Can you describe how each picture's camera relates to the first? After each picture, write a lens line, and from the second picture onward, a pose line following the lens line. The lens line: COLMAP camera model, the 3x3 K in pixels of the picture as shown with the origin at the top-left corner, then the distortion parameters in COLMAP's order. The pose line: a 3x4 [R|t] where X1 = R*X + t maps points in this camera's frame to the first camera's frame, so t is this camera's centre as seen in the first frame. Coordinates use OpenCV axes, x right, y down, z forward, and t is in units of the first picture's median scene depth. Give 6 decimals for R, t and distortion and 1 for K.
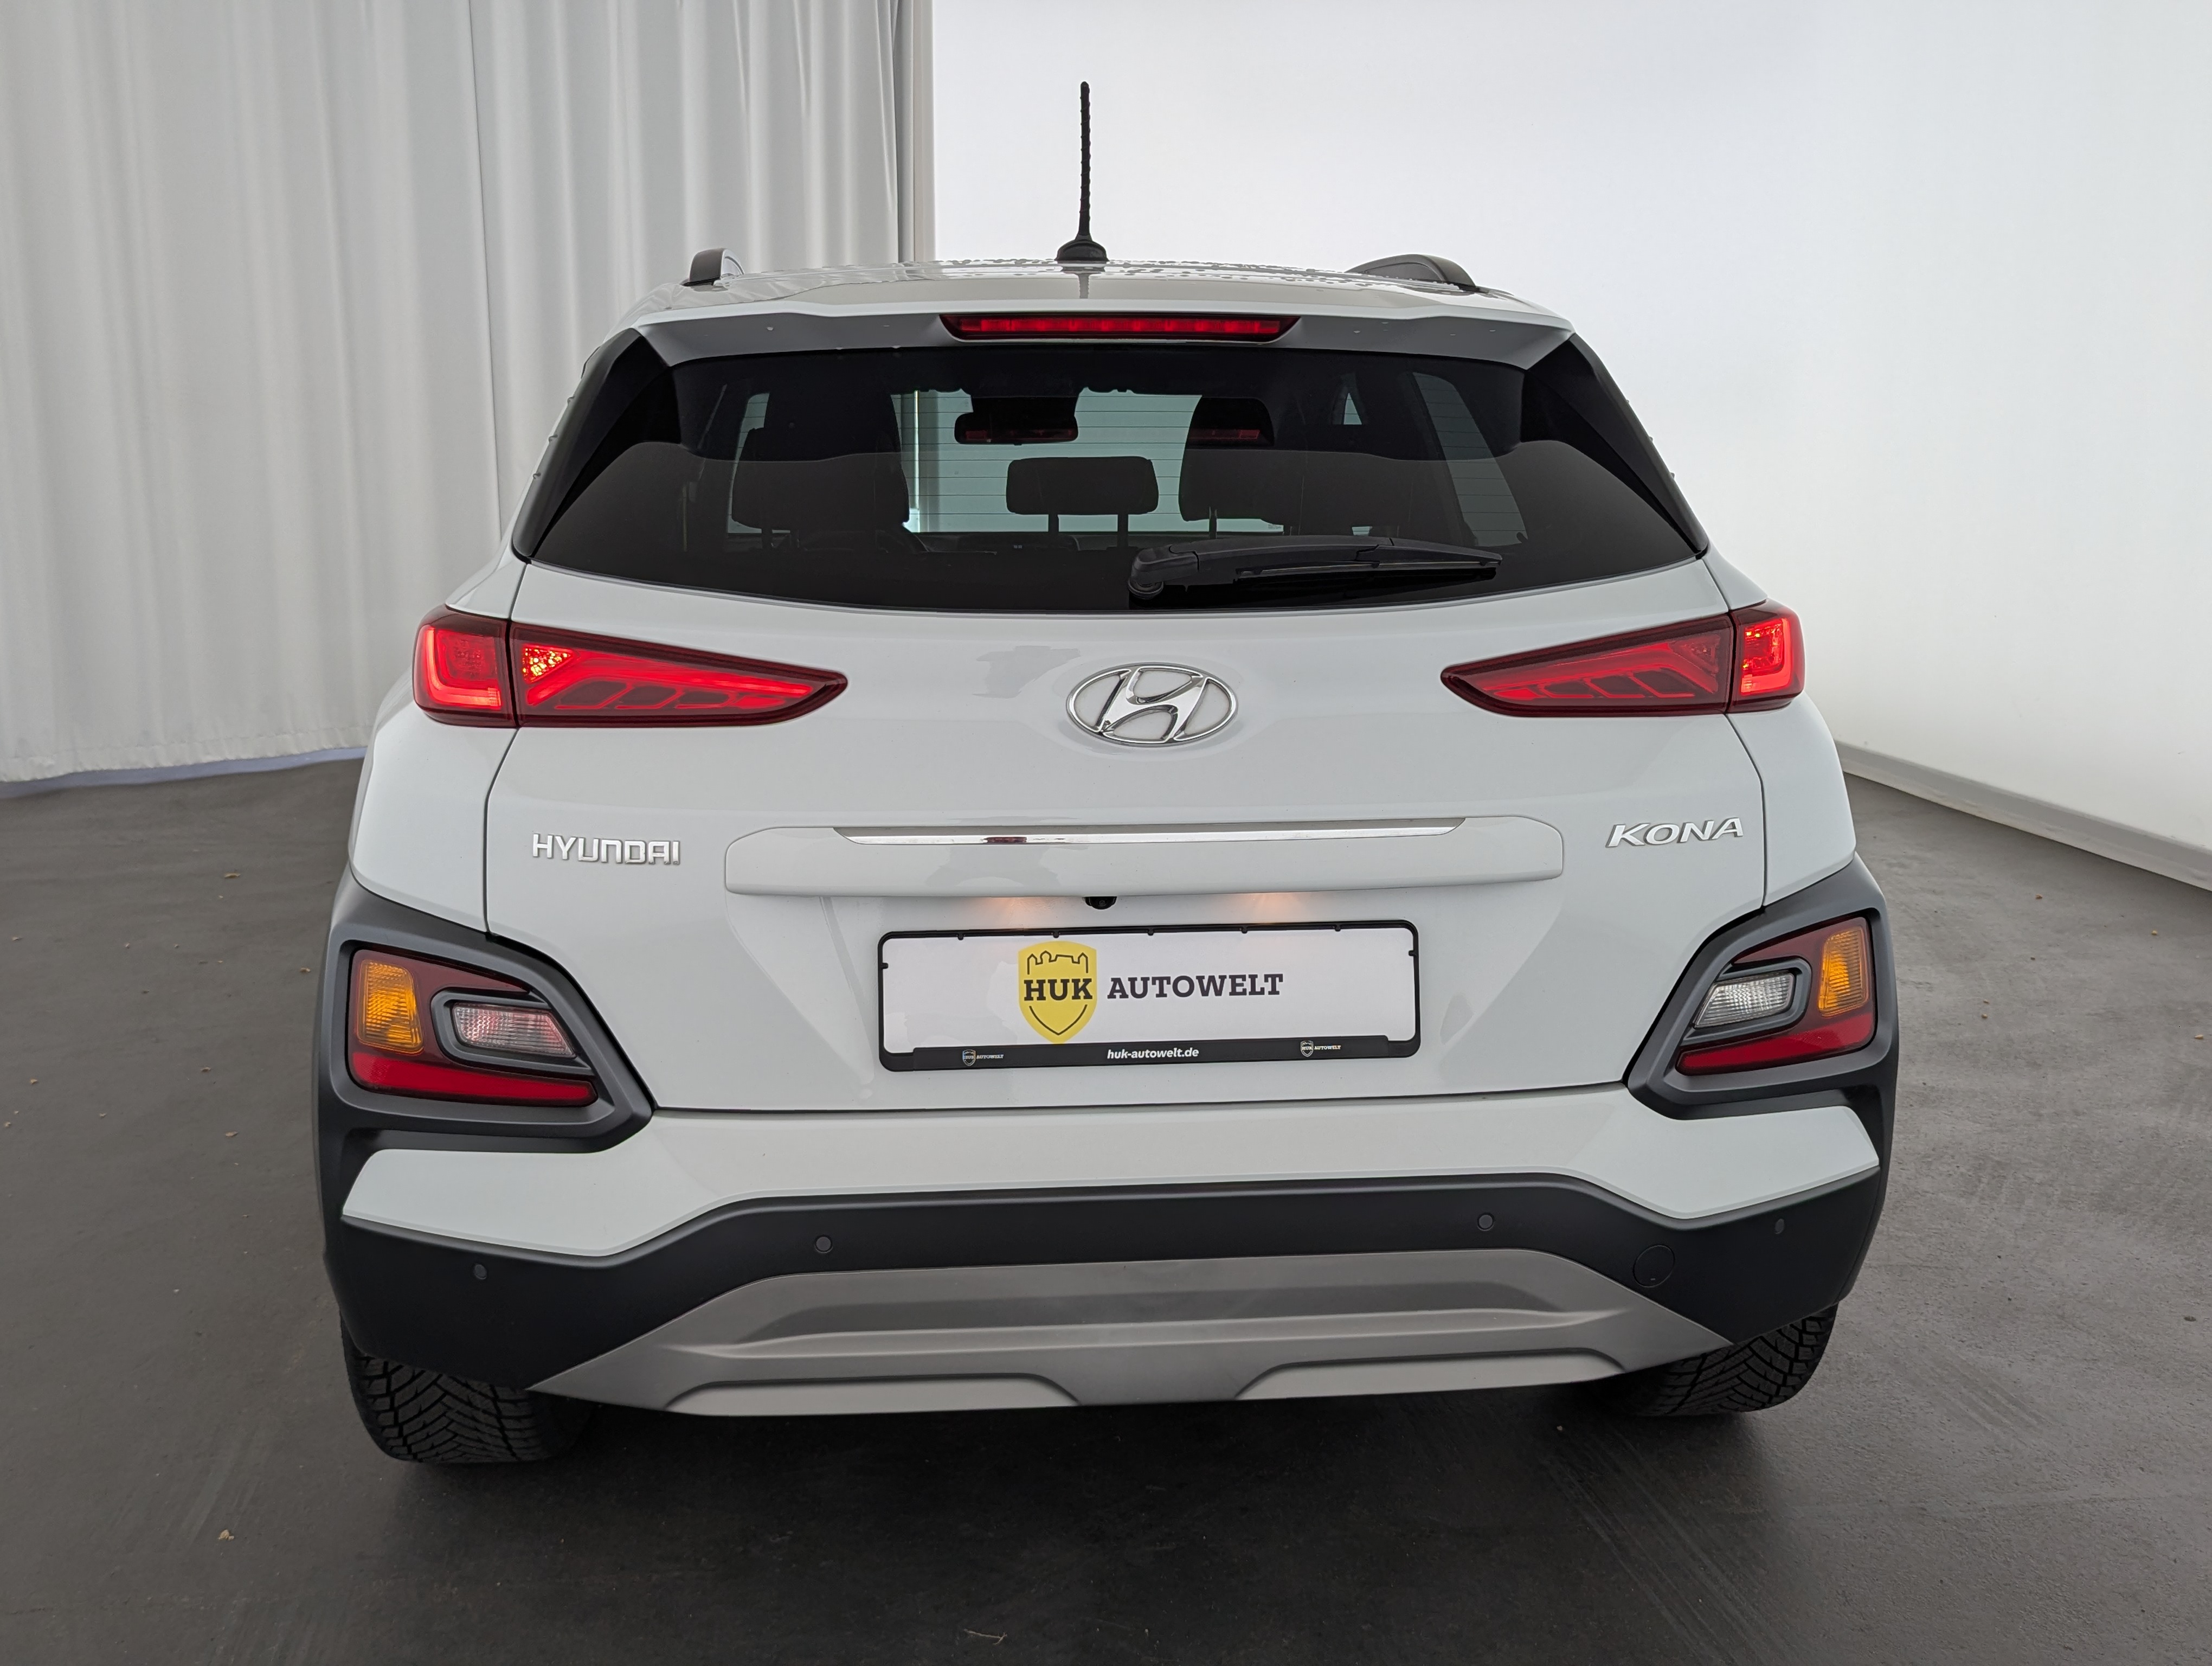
lens RADIAL K [[2076.0, 0, 1106.0], [0, 2076.0, 833.0], [0, 0, 1]] dist [0.046308, -0.001338]
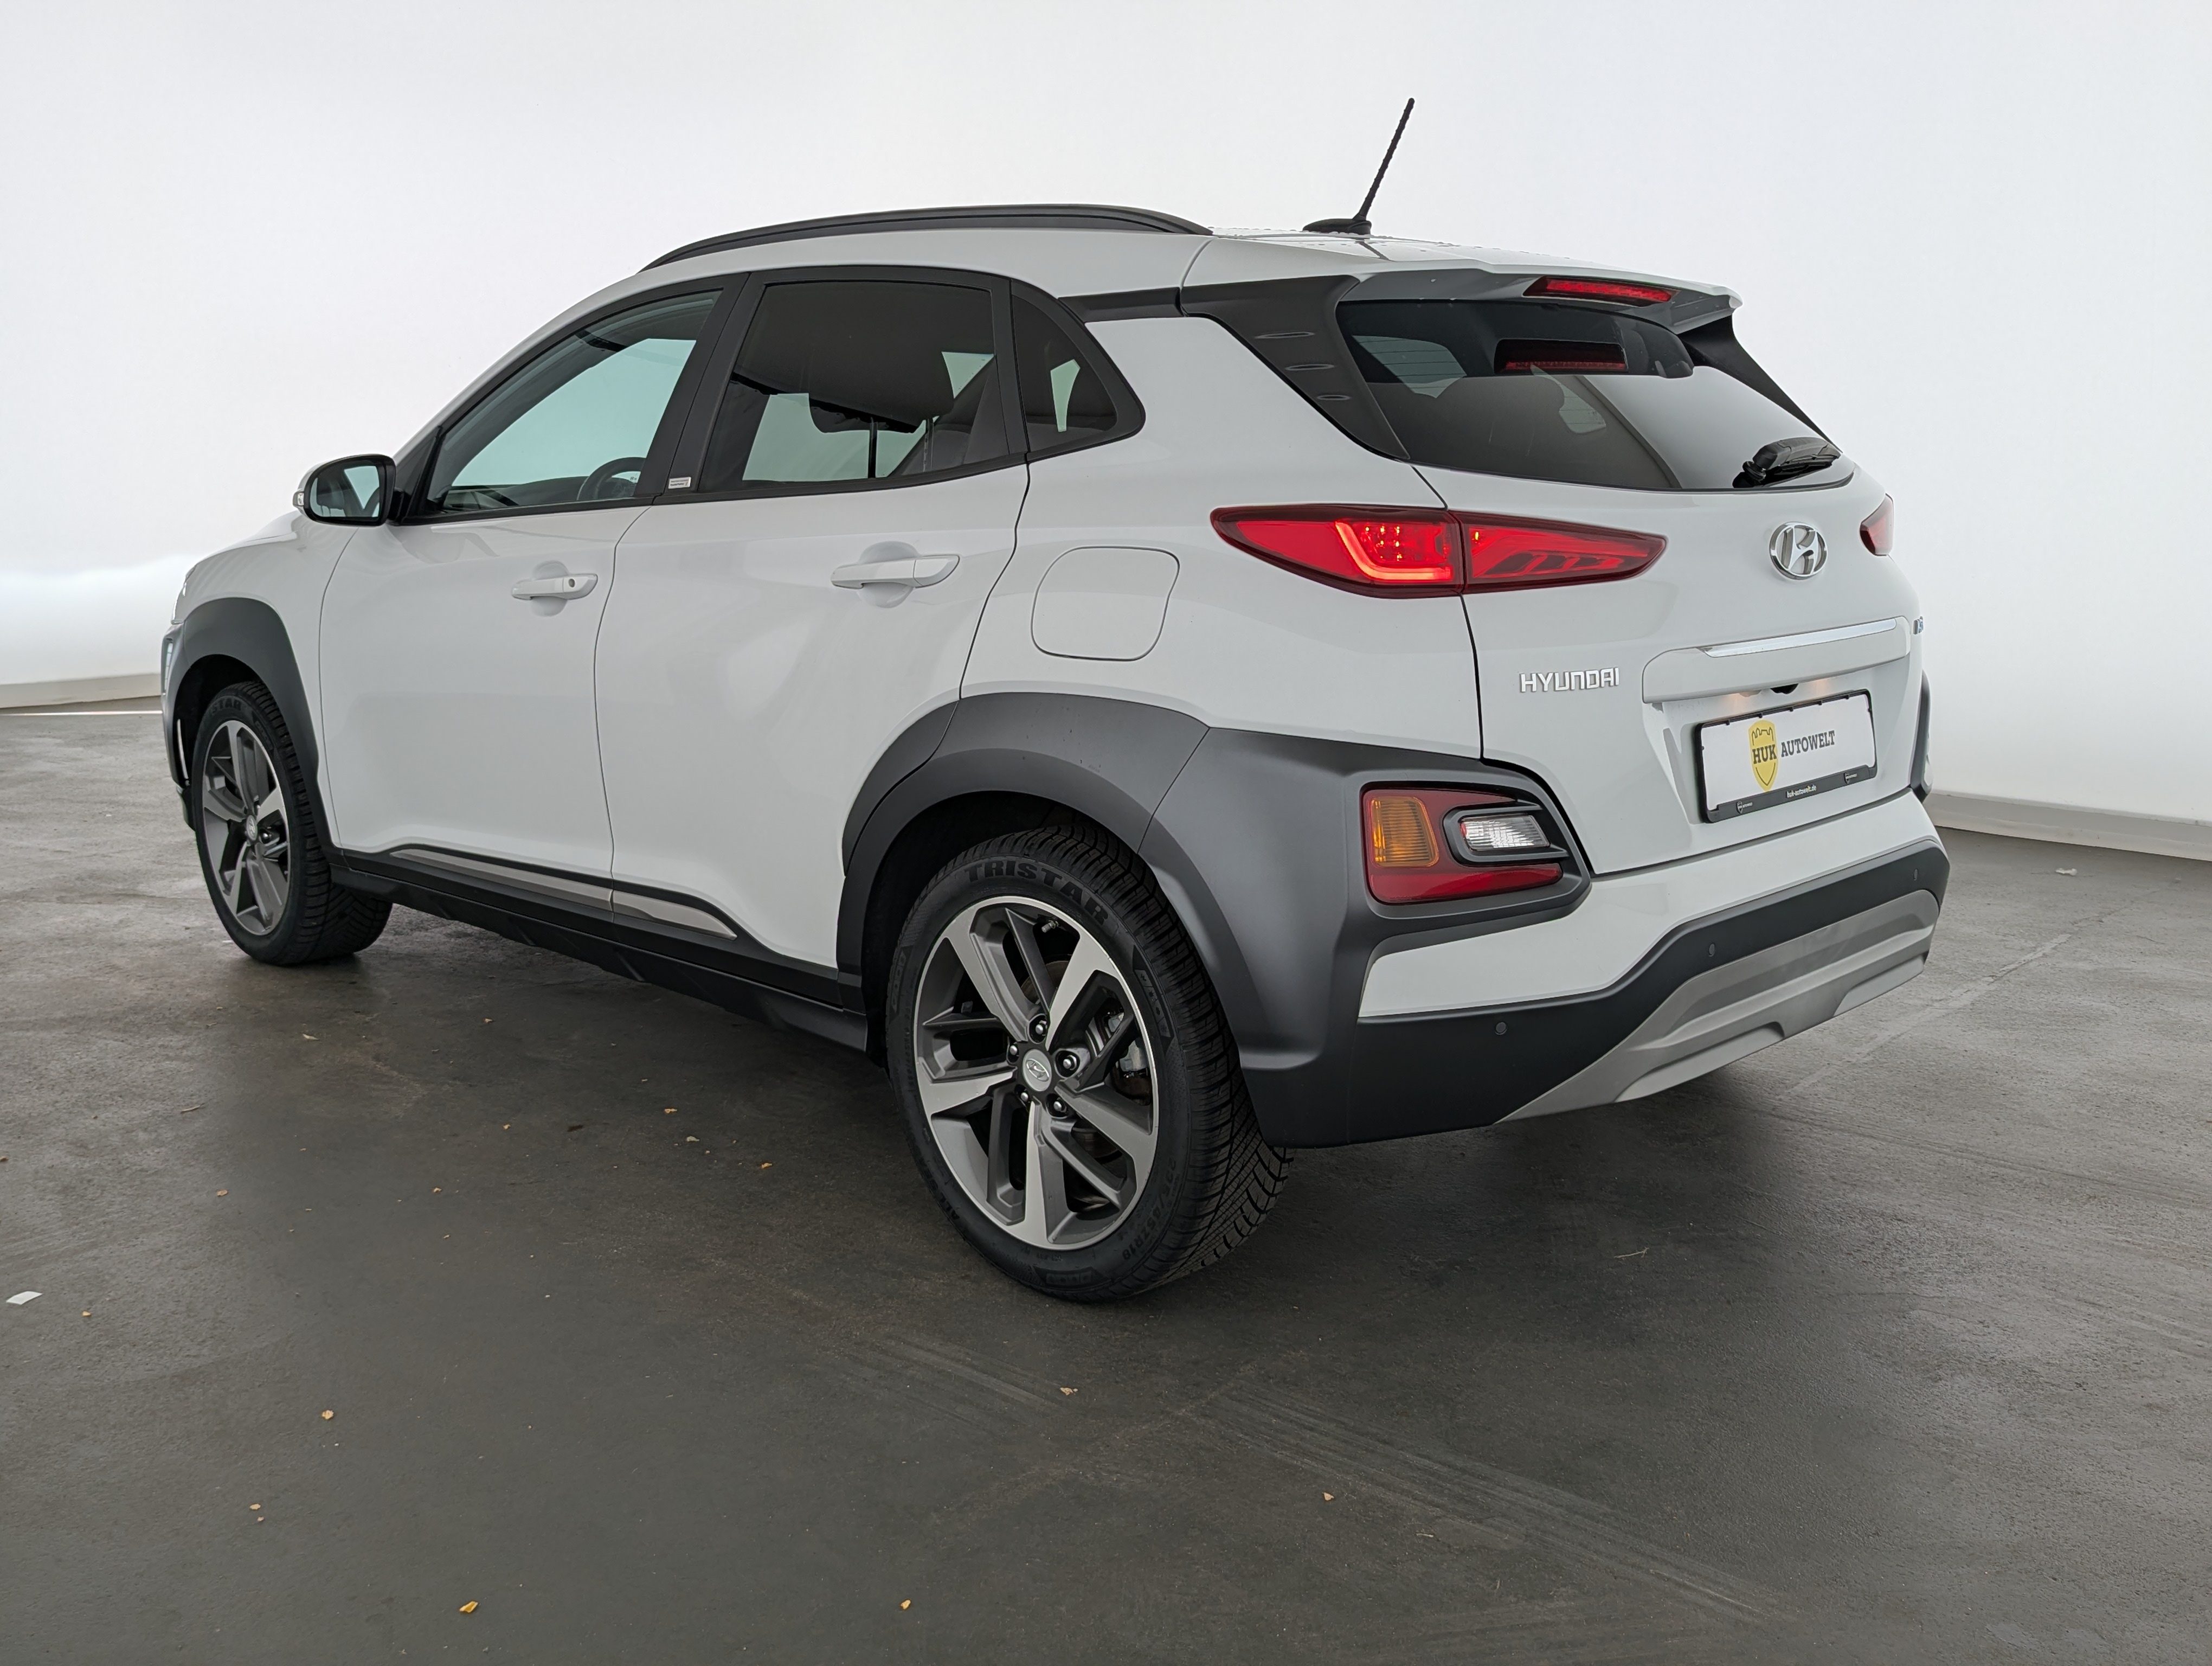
lens RADIAL K [[2076.0, 0, 1106.0], [0, 2076.0, 833.0], [0, 0, 1]] dist [0.046308, -0.001338]
pose [[0.742256, -0.122760, 0.658776, -1.303075], [0.119625, 0.991560, 0.049990, 0.003057], [-0.659353, 0.041701, 0.750676, 0.217346]]
